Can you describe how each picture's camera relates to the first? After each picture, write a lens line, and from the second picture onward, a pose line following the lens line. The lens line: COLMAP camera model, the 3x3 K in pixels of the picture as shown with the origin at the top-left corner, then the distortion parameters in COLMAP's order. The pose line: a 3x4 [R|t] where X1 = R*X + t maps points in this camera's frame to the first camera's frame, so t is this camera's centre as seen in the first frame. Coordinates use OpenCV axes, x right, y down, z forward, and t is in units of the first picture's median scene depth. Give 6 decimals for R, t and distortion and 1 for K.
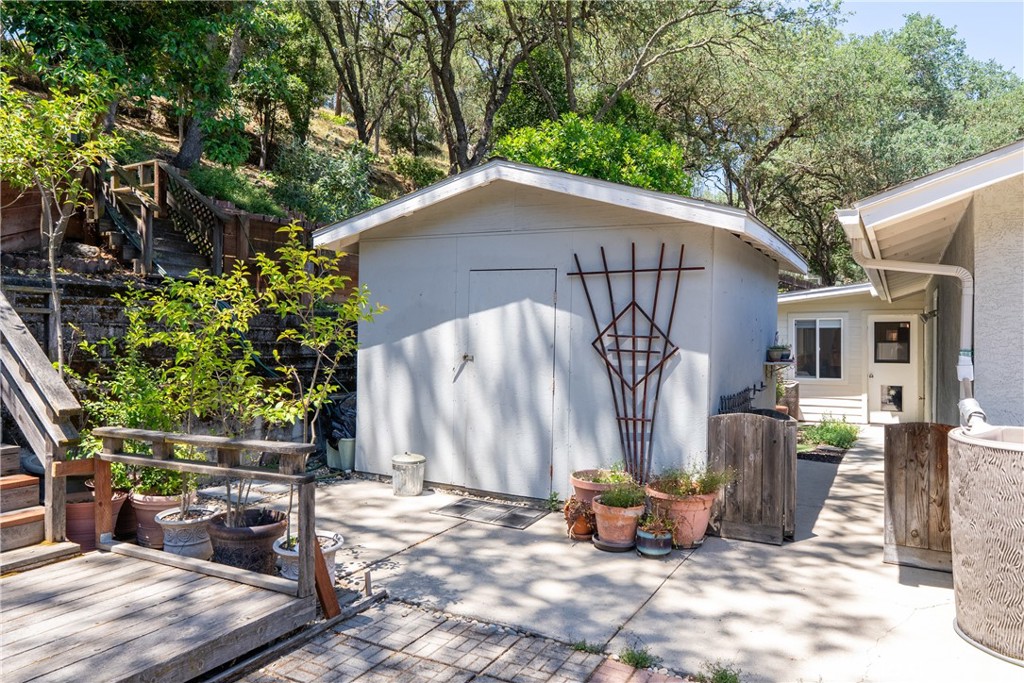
lens RADIAL K [[734.5, 0, 512.8], [0, 734.5, 339.0], [0, 0, 1]] dist [0.012145, 0.001414]
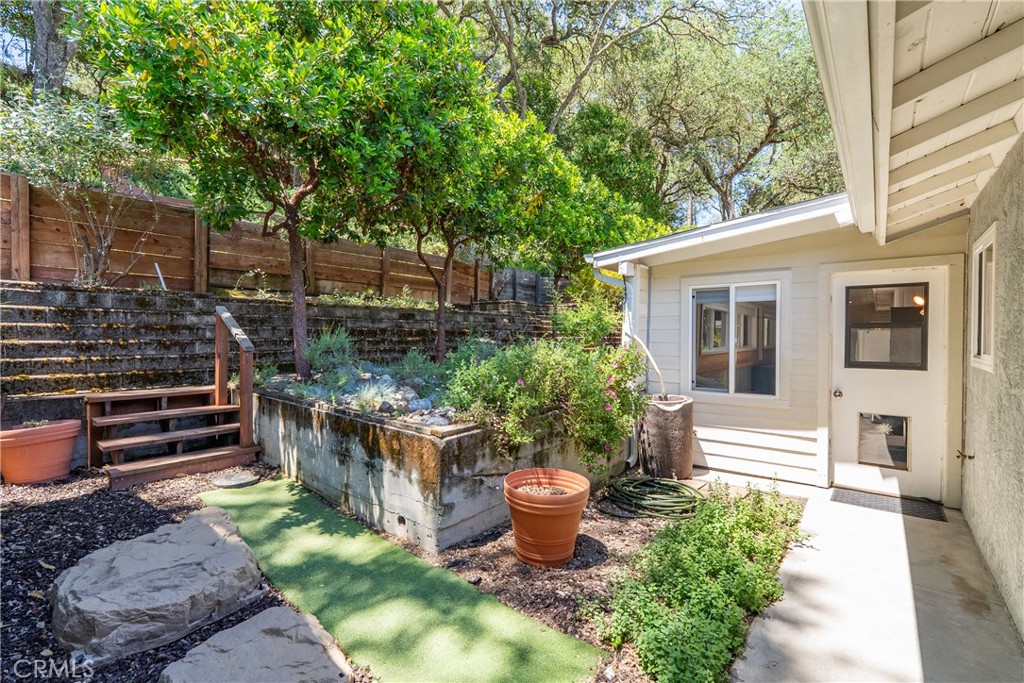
lens RADIAL K [[467.6, 0, 509.7], [0, 467.6, 342.0], [0, 0, 1]] dist [-0.005462, -0.000240]
pose [[0.981179, 0.011137, -0.192777, 0.318401], [-0.010556, 0.999936, 0.004040, 0.015328], [0.192809, -0.001929, 0.981234, 0.625932]]
